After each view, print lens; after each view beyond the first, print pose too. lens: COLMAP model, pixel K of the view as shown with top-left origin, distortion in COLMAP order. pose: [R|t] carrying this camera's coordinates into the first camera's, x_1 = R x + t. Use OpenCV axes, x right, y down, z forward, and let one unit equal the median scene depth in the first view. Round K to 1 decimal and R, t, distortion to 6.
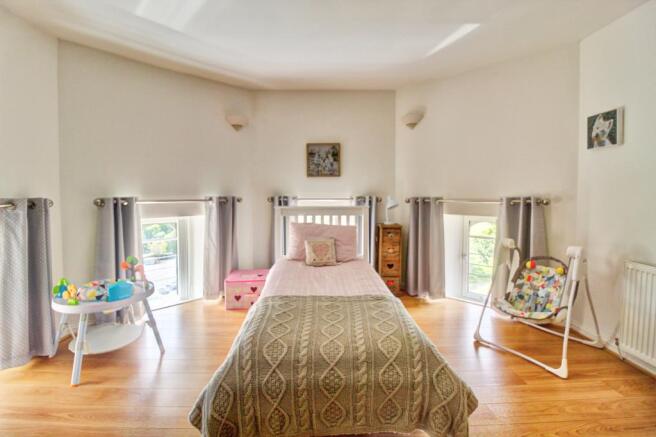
lens RADIAL K [[300.7, 0, 327.2], [0, 300.7, 204.6], [0, 0, 1]] dist [0.004052, -0.016484]
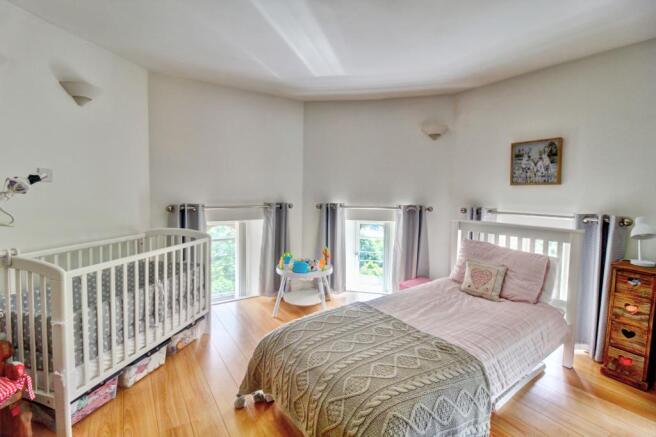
lens RADIAL K [[300.7, 0, 327.2], [0, 300.7, 204.6], [0, 0, 1]] dist [0.004052, -0.016484]
pose [[0.560124, 0.041739, -0.827357, 0.363446], [-0.055658, 0.998369, 0.012685, -0.027555], [0.826537, 0.038944, 0.561533, 0.173303]]
